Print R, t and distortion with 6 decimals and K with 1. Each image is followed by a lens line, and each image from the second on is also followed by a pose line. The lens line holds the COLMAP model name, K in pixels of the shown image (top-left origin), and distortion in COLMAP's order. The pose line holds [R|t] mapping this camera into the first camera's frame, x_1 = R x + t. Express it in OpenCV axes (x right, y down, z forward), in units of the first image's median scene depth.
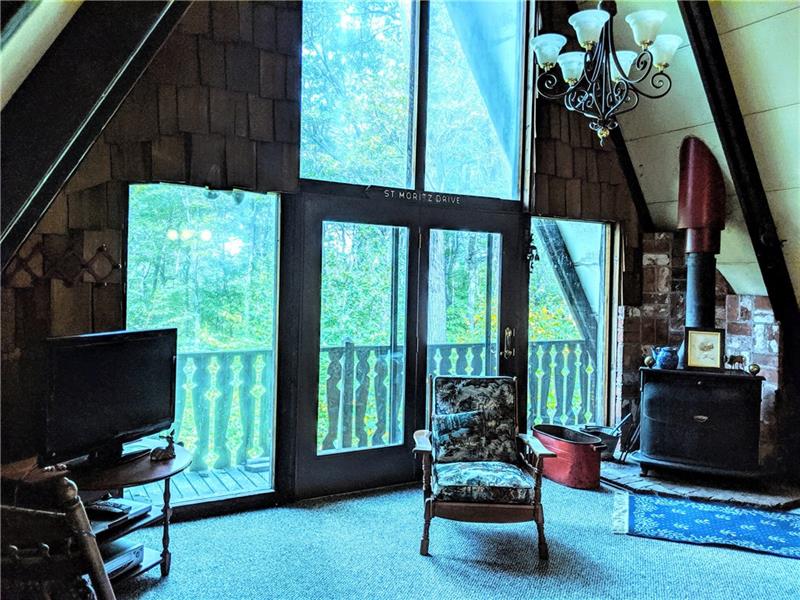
lens RADIAL K [[631.2, 0, 398.7], [0, 631.2, 287.0], [0, 0, 1]] dist [0.030324, -0.078839]
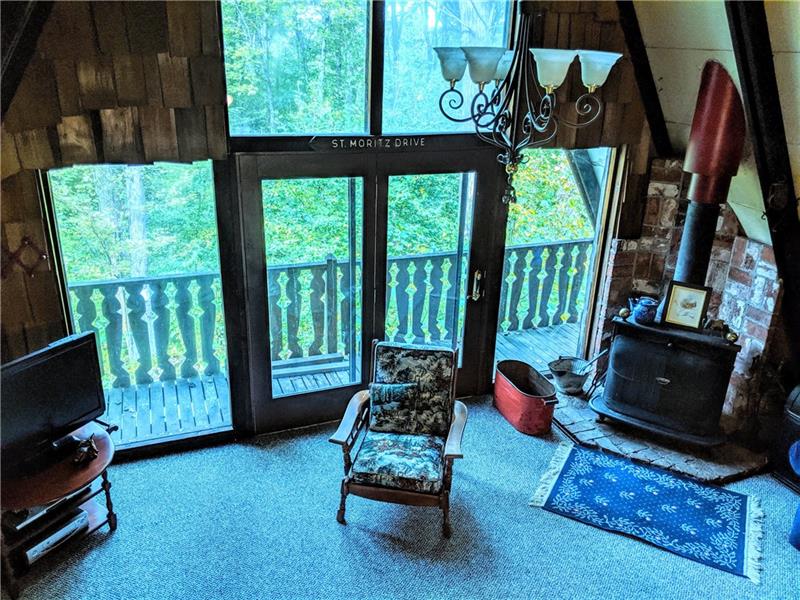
lens RADIAL K [[627.8, 0, 400.0], [0, 627.8, 300.0], [0, 0, 1]] dist [0.054529, -0.123272]
pose [[0.989956, 0.059213, -0.128378, 0.197672], [-0.009486, 0.933836, 0.357576, -0.255678], [0.141057, -0.352767, 0.925018, 0.090097]]
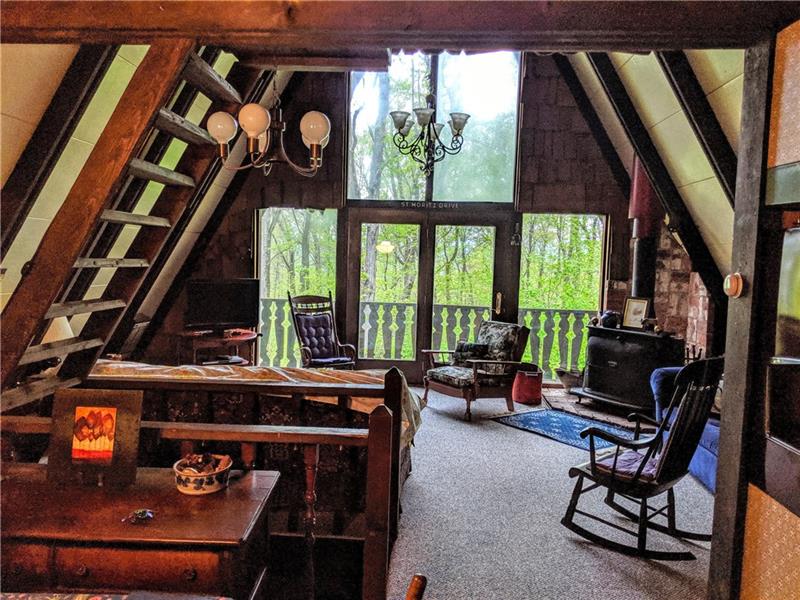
lens RADIAL K [[627.8, 0, 400.0], [0, 627.8, 300.0], [0, 0, 1]] dist [0.054529, -0.123272]
pose [[0.845386, 0.040473, -0.532621, 0.812066], [-0.014128, 0.998471, 0.053447, 0.009517], [0.533969, -0.037658, 0.844665, -0.357219]]
